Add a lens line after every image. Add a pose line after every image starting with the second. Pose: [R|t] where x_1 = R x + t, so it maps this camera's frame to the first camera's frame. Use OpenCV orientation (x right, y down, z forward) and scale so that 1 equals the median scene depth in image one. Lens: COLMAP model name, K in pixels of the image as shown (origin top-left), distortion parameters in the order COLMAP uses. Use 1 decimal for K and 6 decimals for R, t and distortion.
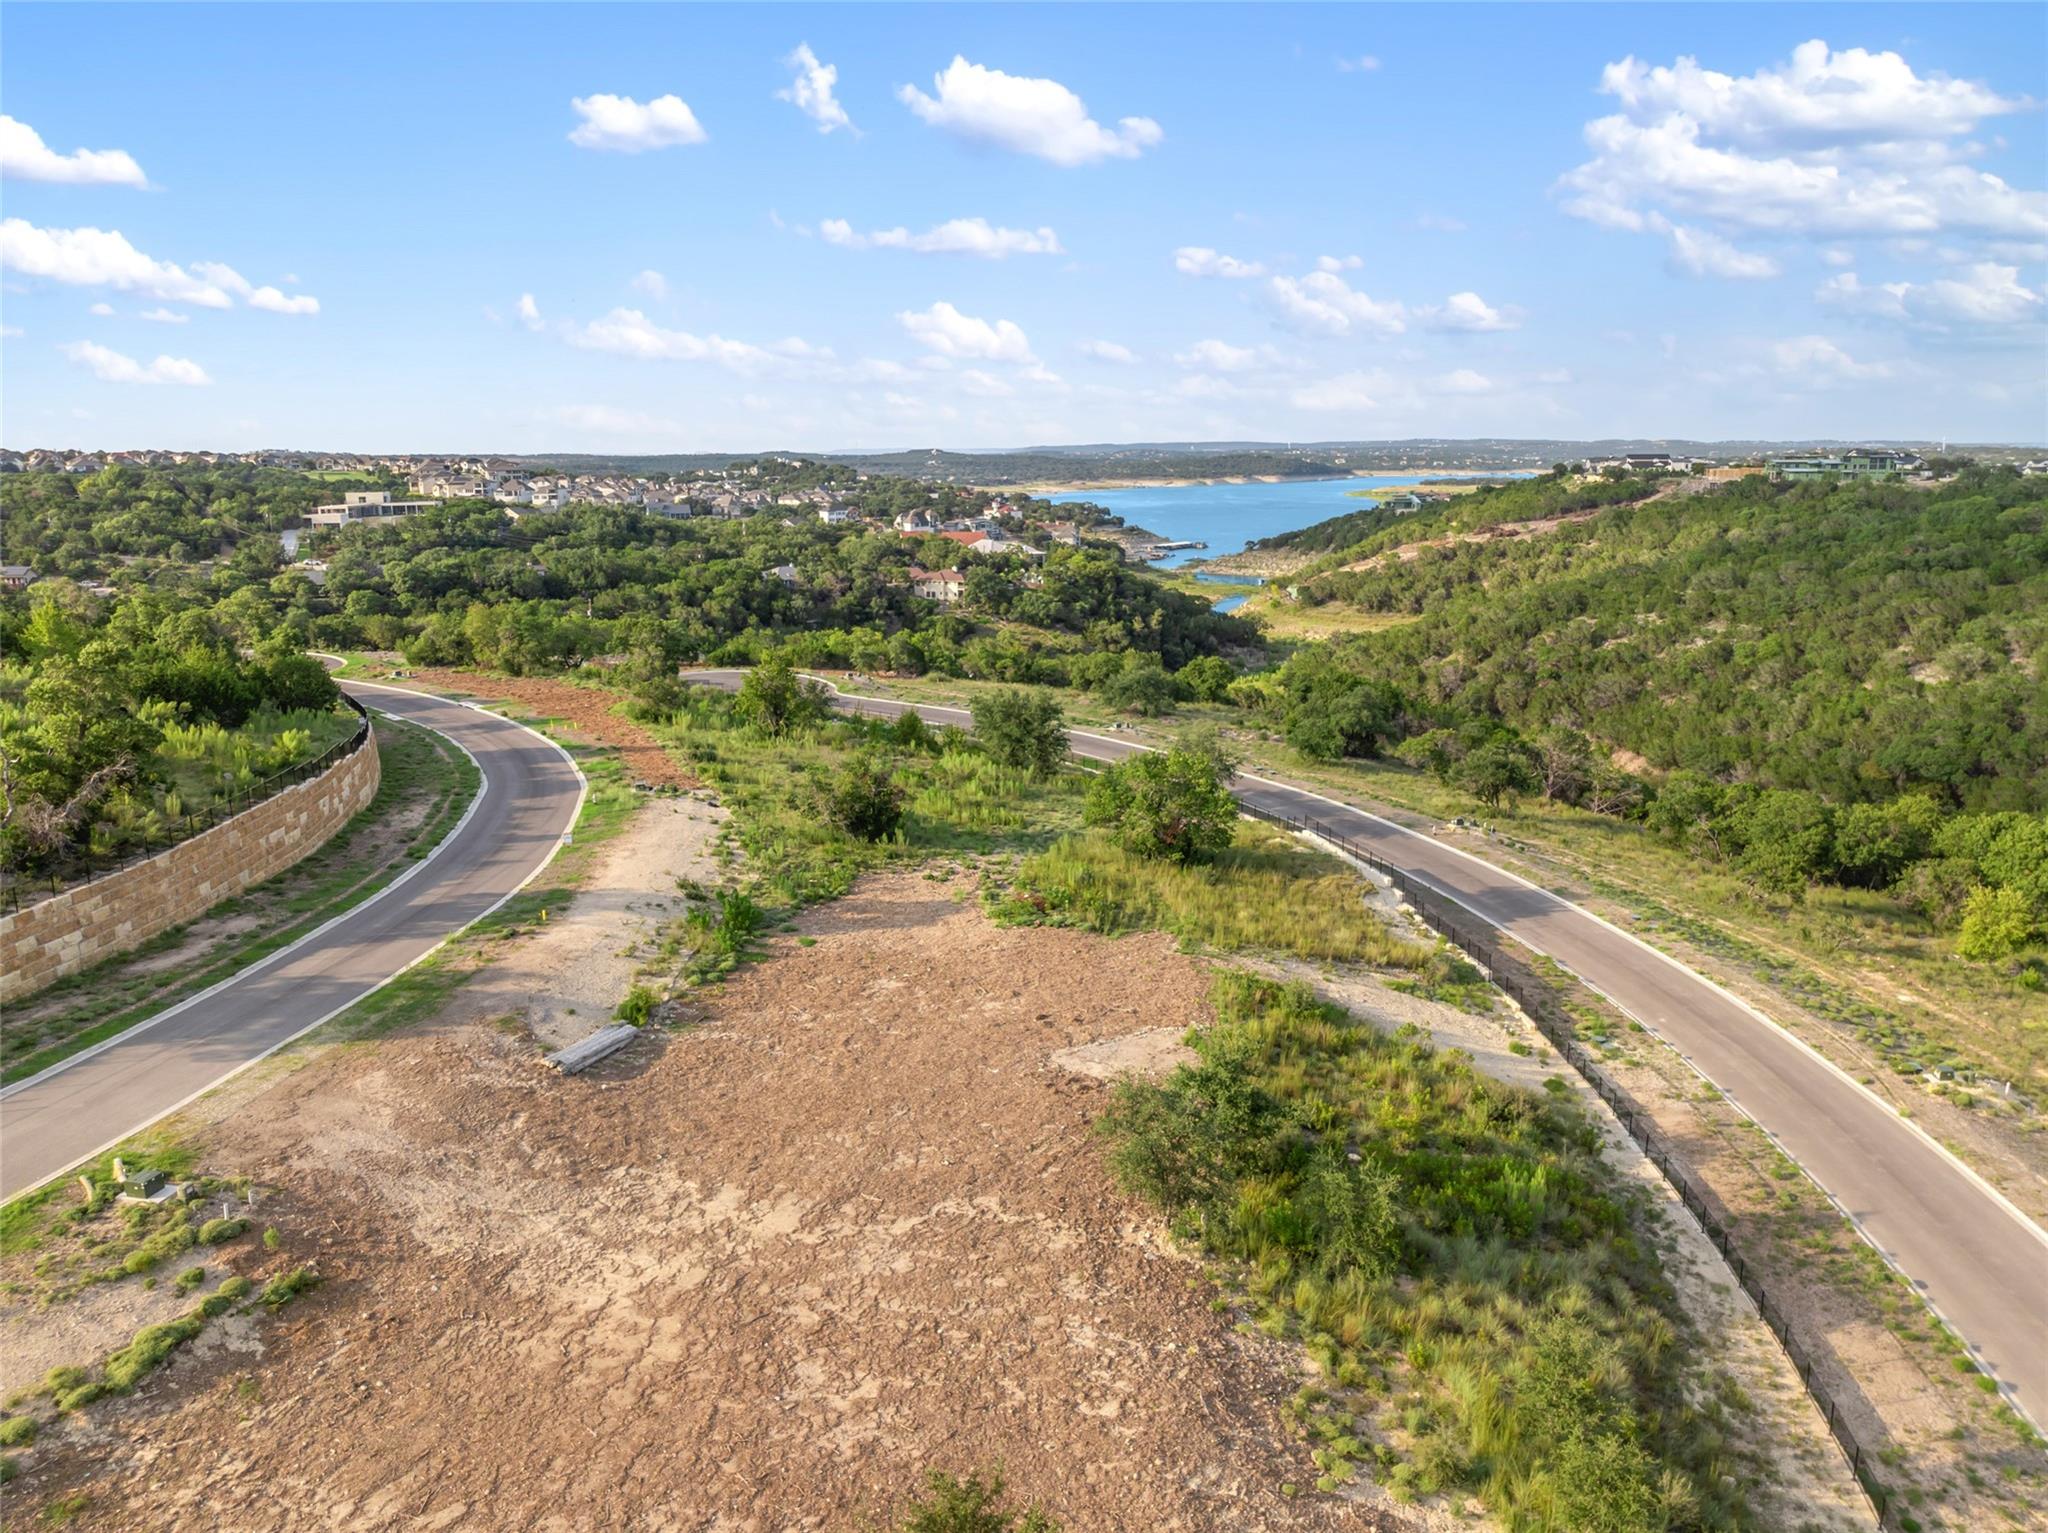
lens RADIAL K [[1438.2, 0, 1021.6], [0, 1438.2, 767.2], [0, 0, 1]] dist [-0.031231, -0.008451]
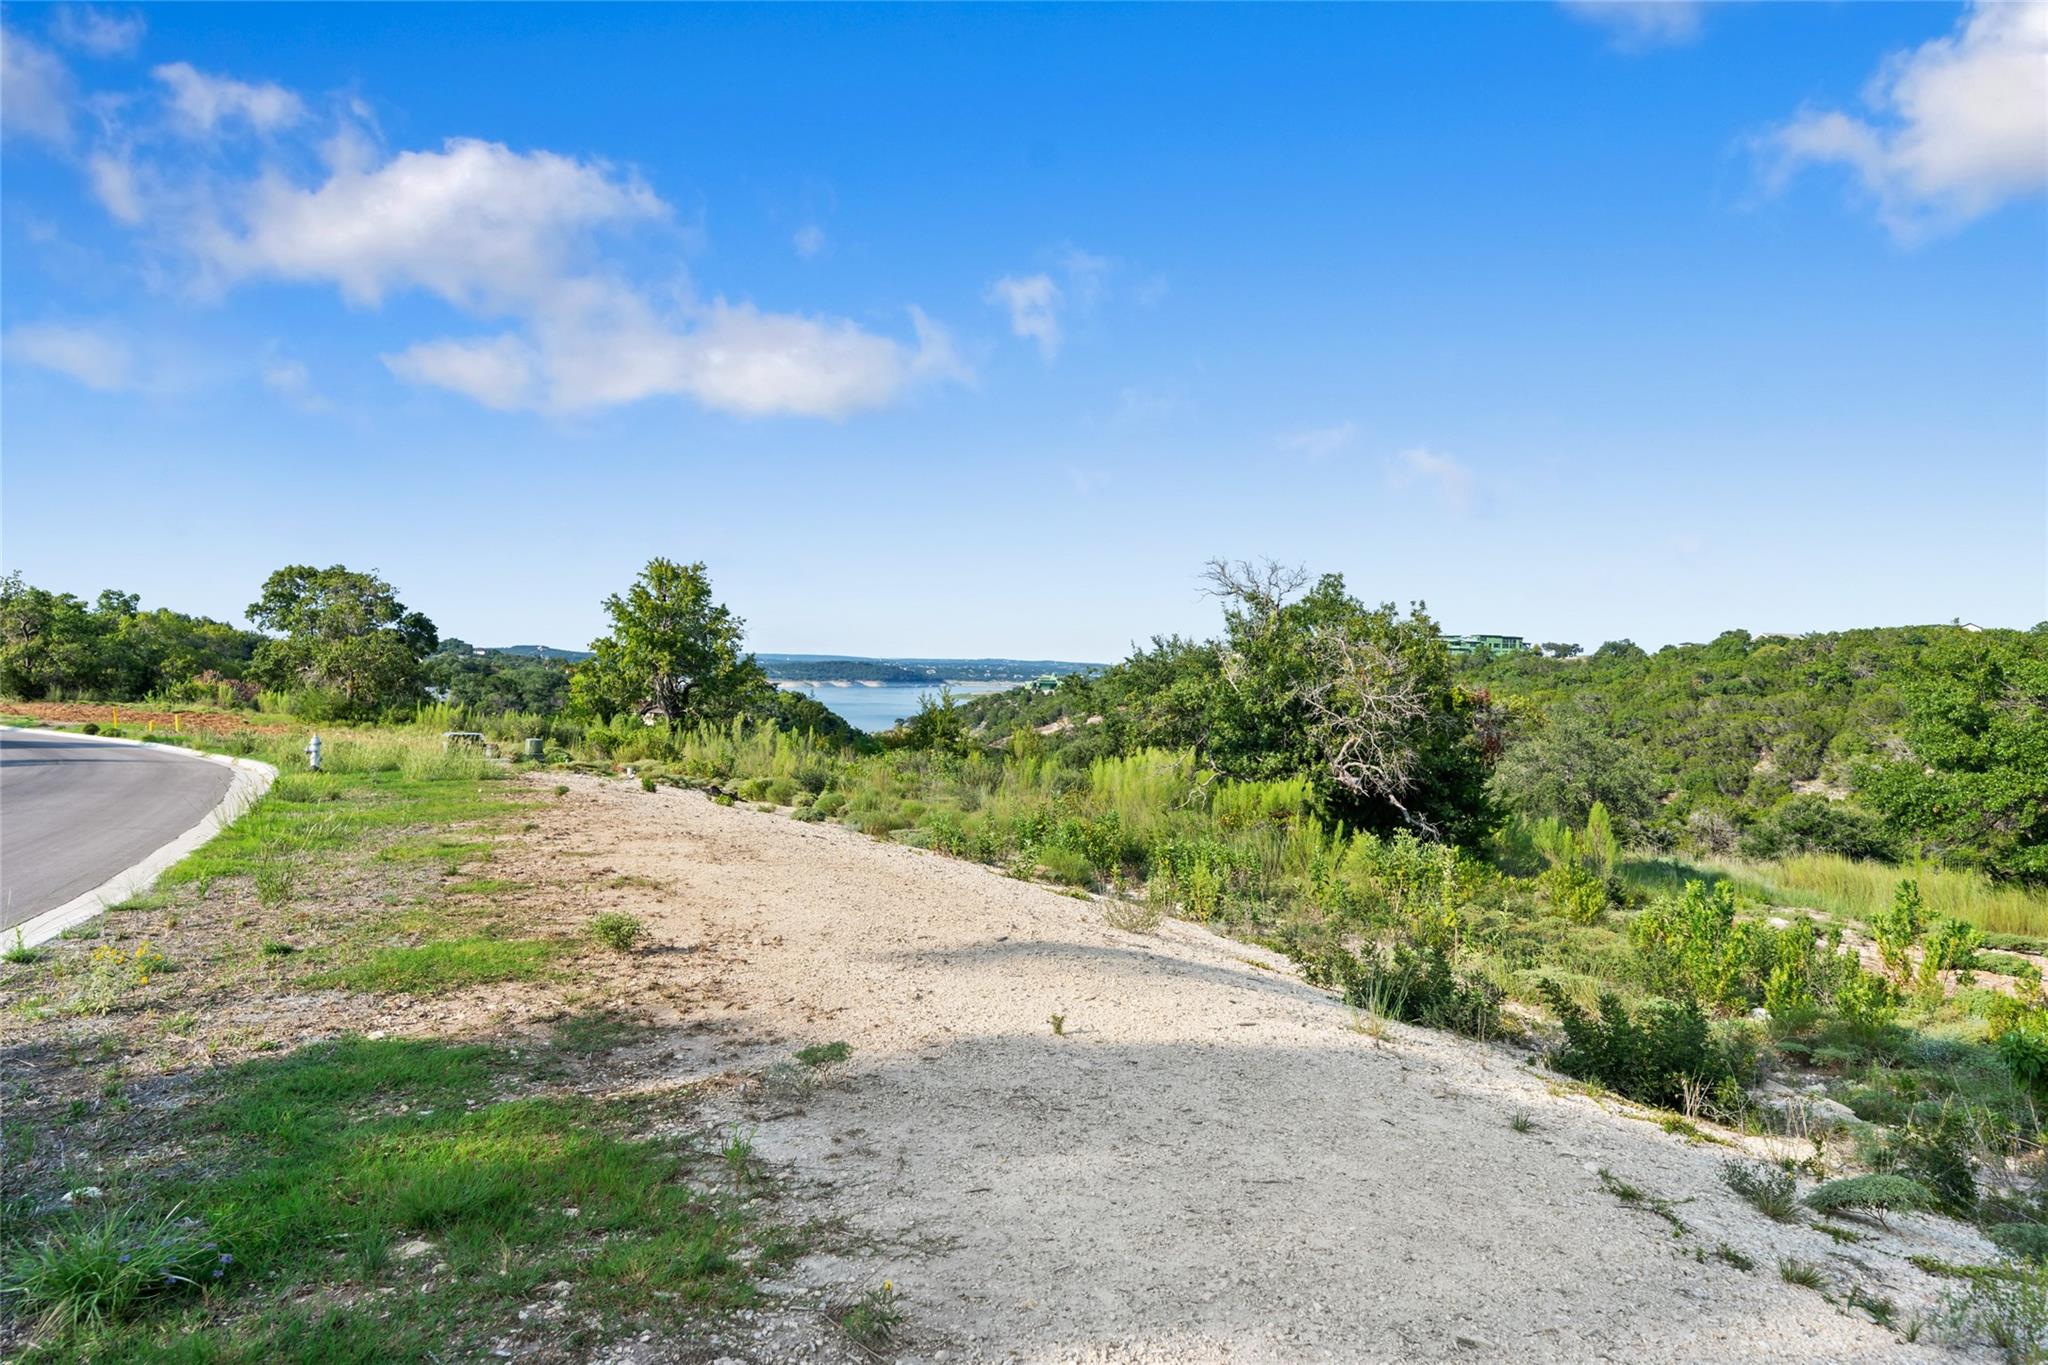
lens RADIAL K [[1343.9, 0, 1019.6], [0, 1343.9, 681.9], [0, 0, 1]] dist [-0.000150, -0.000796]
pose [[0.957956, 0.035573, 0.284700, -0.074094], [0.023009, 0.979564, -0.199815, 0.019291], [-0.285990, 0.197964, 0.937561, 0.219973]]
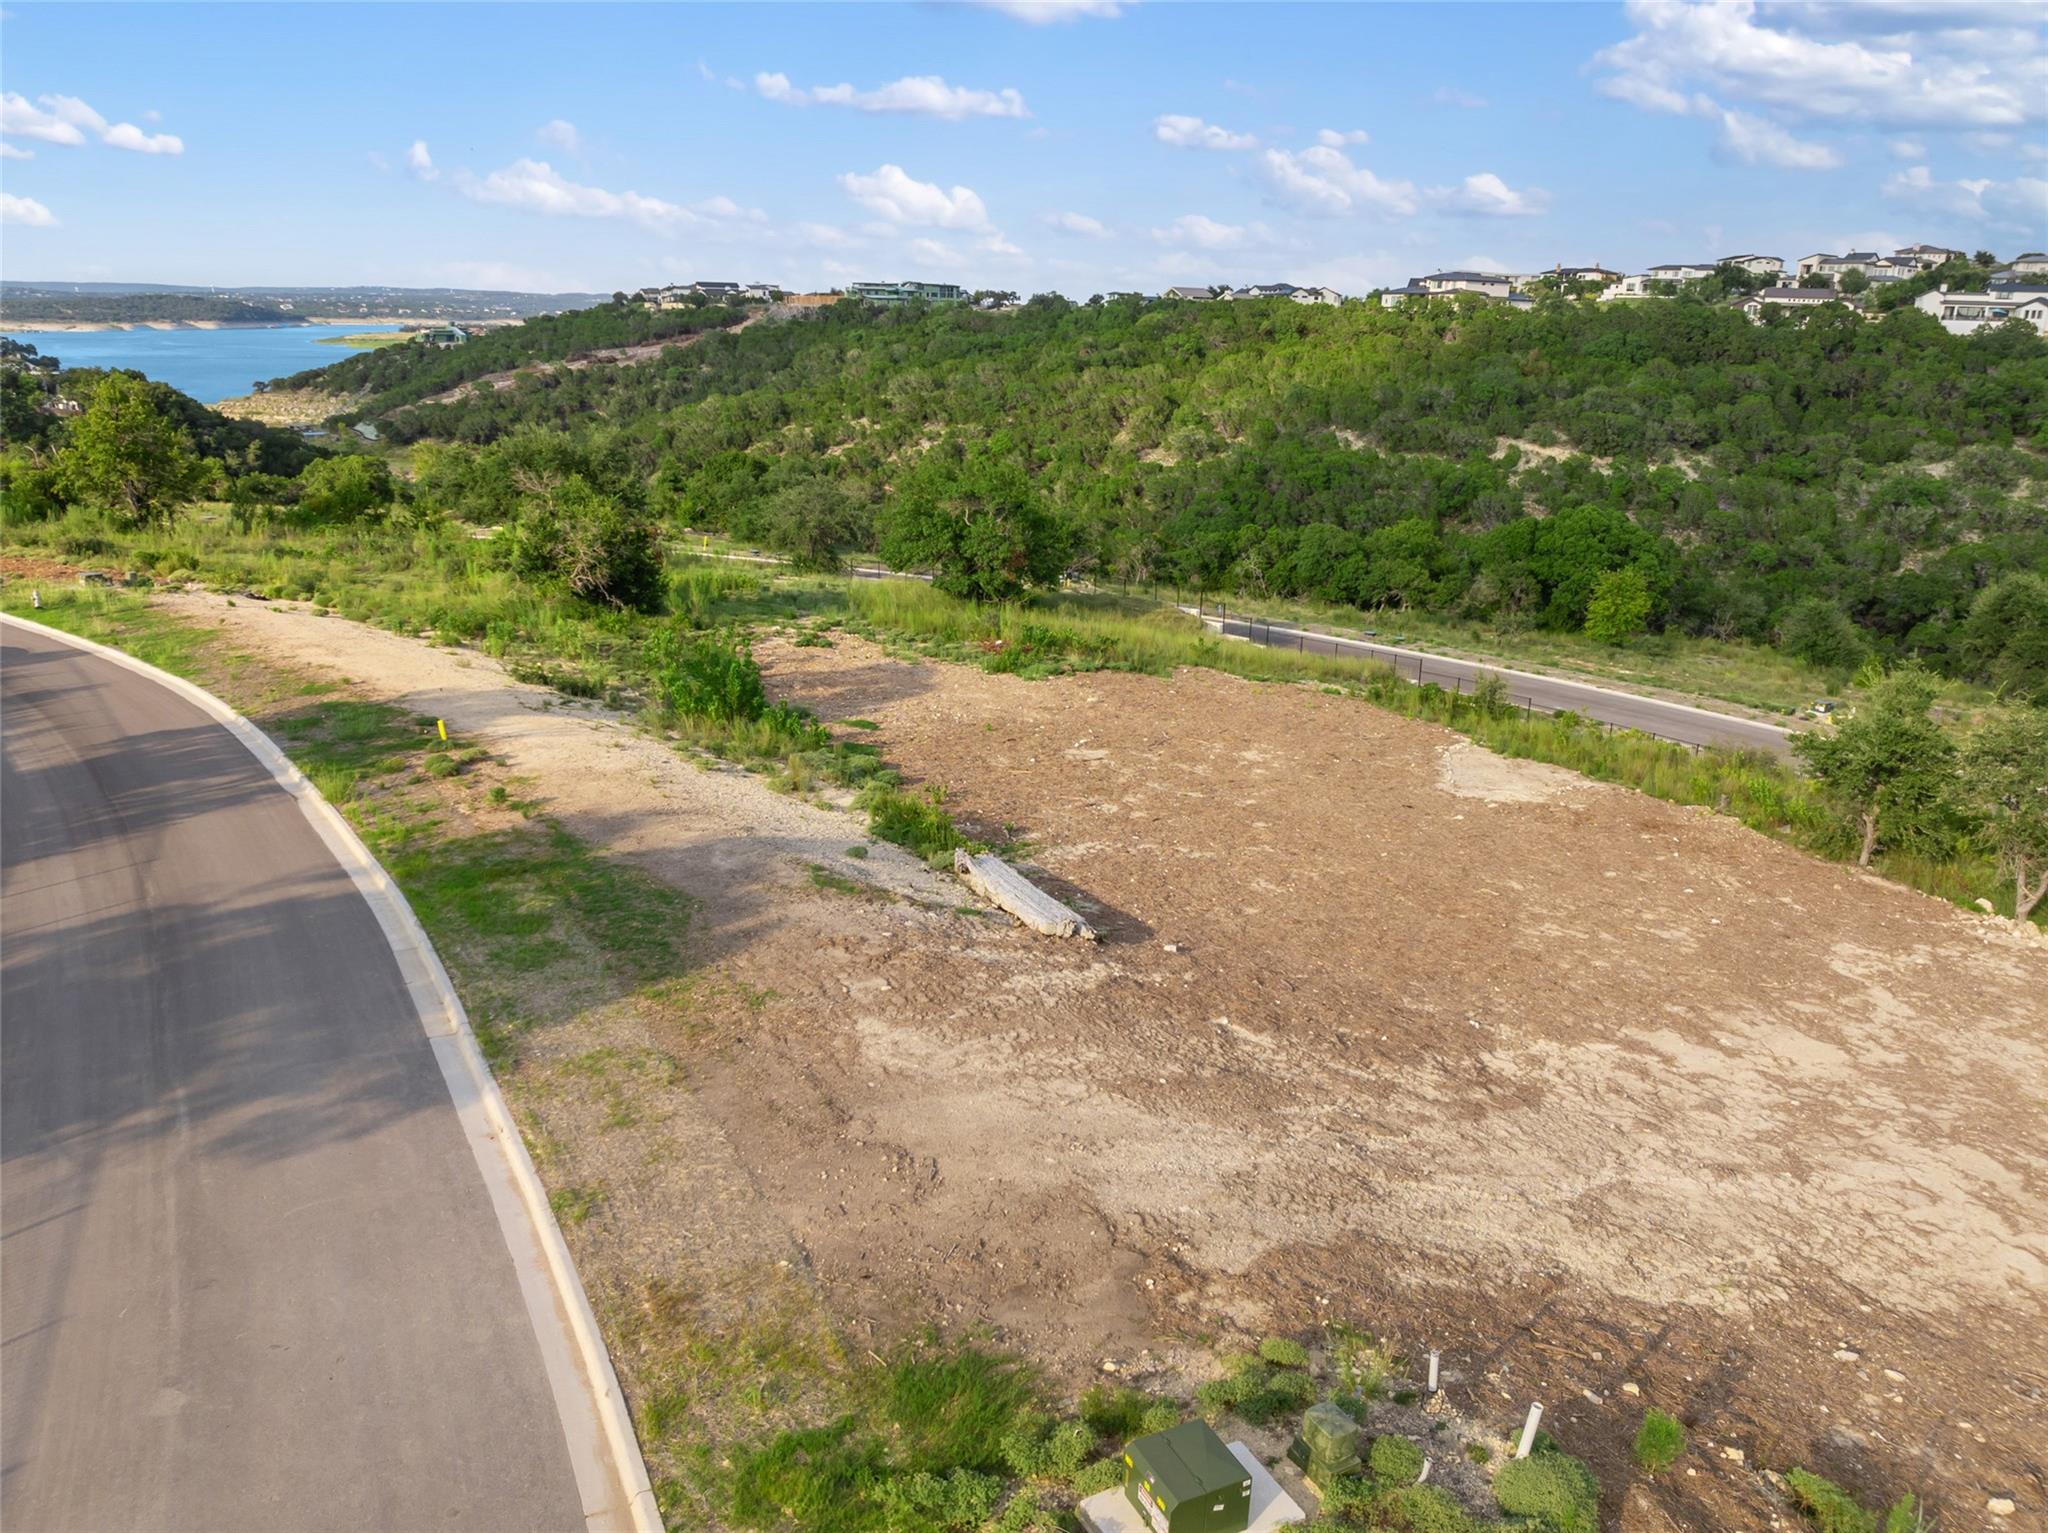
lens RADIAL K [[1514.4, 0, 1024.2], [0, 1514.4, 762.0], [0, 0, 1]] dist [-0.033388, -0.005777]
pose [[0.786933, -0.145407, 0.599661, -0.106525], [0.098192, 0.988963, 0.110949, 0.017022], [-0.609176, -0.028427, 0.792526, 0.107293]]
